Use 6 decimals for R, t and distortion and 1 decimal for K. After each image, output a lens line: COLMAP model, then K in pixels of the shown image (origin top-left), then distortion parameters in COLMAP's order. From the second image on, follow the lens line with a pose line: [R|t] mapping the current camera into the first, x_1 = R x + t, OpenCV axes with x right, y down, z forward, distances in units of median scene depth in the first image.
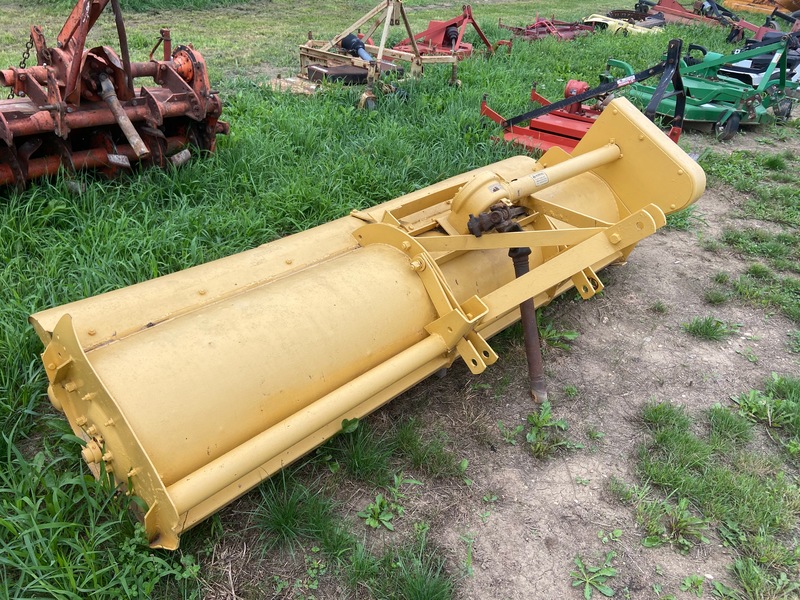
lens RADIAL K [[604.0, 0, 403.7], [0, 604.0, 303.3], [0, 0, 1]] dist [0.122512, -0.149603]
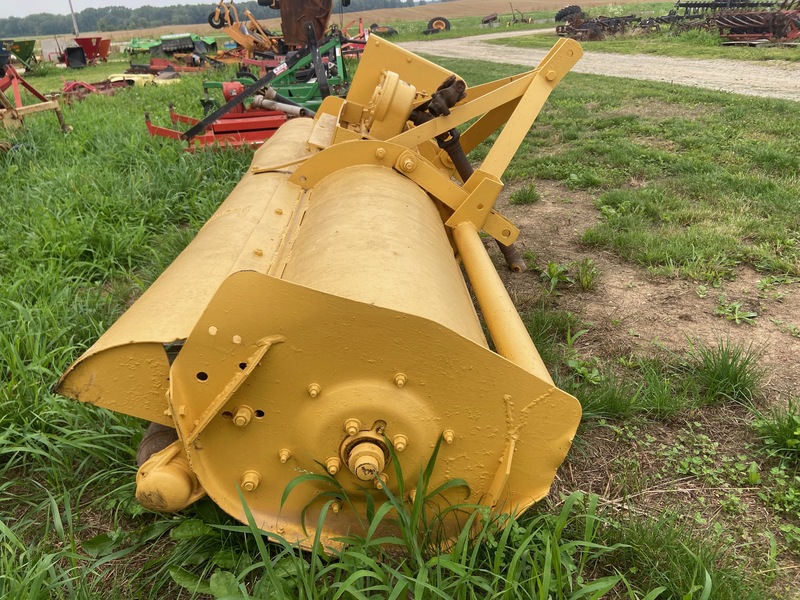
lens RADIAL K [[604.0, 0, 403.7], [0, 604.0, 303.3], [0, 0, 1]] dist [0.122512, -0.149603]
pose [[0.661421, -0.388686, 0.641440, -0.456621], [0.471078, 0.880787, 0.047968, 0.050547], [-0.583616, 0.270441, 0.765672, 0.273855]]
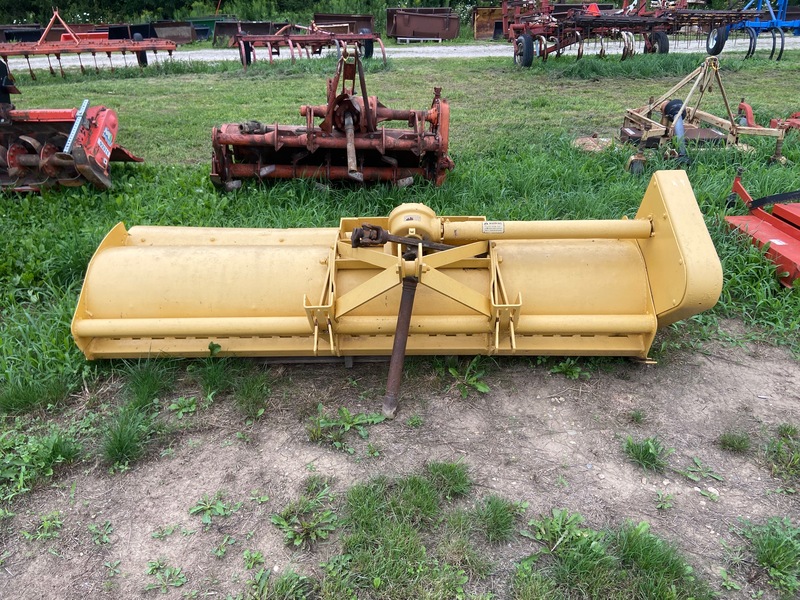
lens RADIAL K [[604.0, 0, 403.7], [0, 604.0, 303.3], [0, 0, 1]] dist [0.122512, -0.149603]
pose [[0.675708, 0.274276, -0.684245, 0.711798], [-0.340964, 0.939234, 0.039777, -0.061053], [0.653576, 0.206426, 0.728167, 0.155929]]
